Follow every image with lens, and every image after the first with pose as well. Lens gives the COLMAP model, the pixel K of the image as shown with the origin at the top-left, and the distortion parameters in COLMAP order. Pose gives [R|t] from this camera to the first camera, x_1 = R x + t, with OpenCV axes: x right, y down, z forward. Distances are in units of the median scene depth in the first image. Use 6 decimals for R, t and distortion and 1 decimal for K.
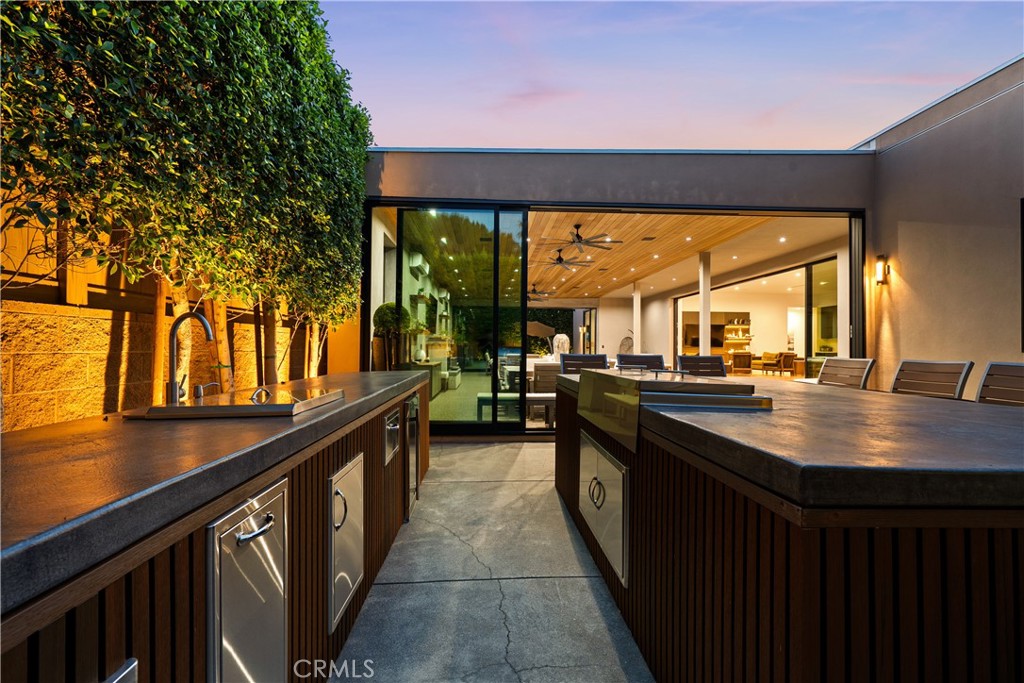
lens RADIAL K [[441.3, 0, 510.5], [0, 441.3, 343.4], [0, 0, 1]] dist [-0.001635, 0.000068]
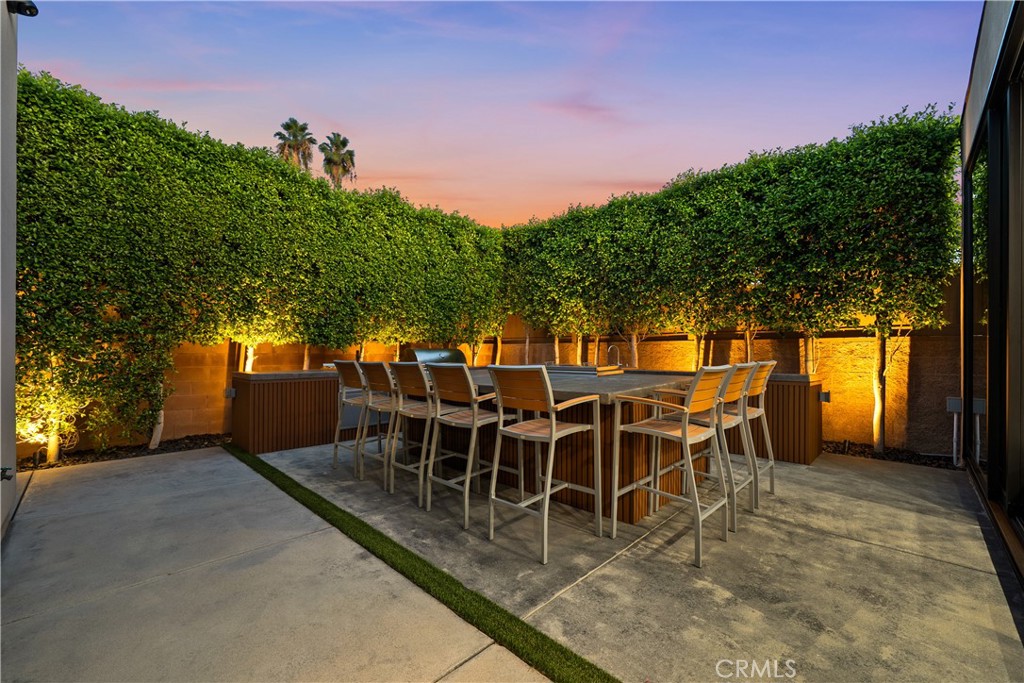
lens RADIAL K [[411.0, 0, 512.0], [0, 411.0, 348.5], [0, 0, 1]] dist [0.000499, 0.000036]
pose [[-0.739044, -0.014788, -0.673494, 1.697501], [-0.000947, 0.999781, -0.020913, 0.029883], [0.673656, -0.014818, -0.738896, 2.100572]]
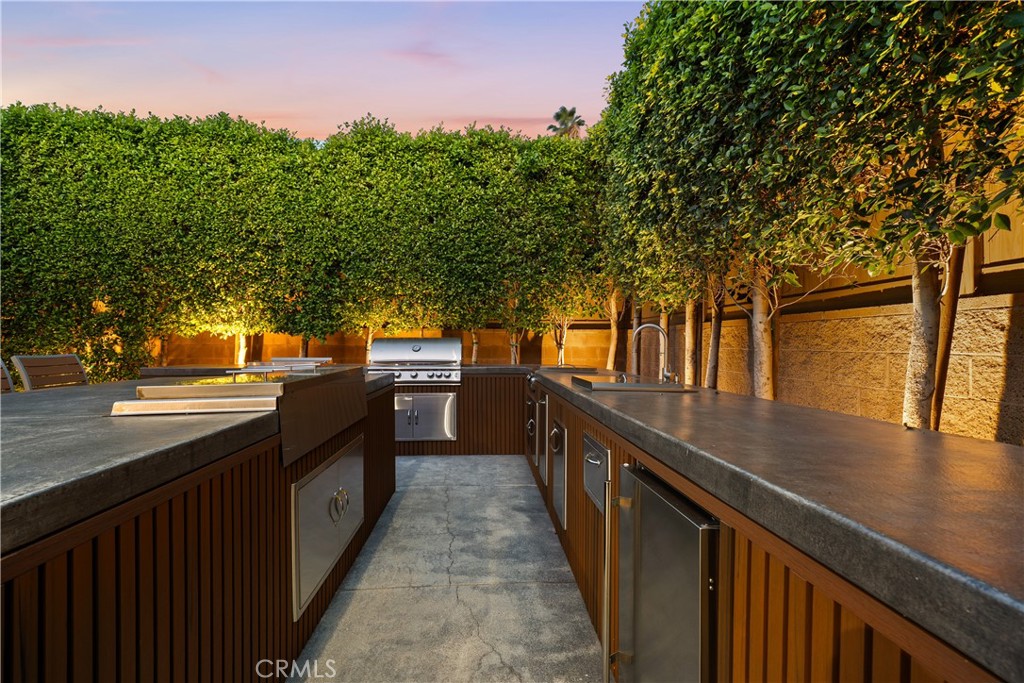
lens RADIAL K [[441.3, 0, 509.2], [0, 441.3, 342.9], [0, 0, 1]] dist [-0.001635, 0.000068]
pose [[-0.999969, -0.005584, -0.005463, -0.128082], [-0.005544, 0.999958, -0.007352, 0.009635], [0.005504, -0.007321, -0.999958, 1.696949]]
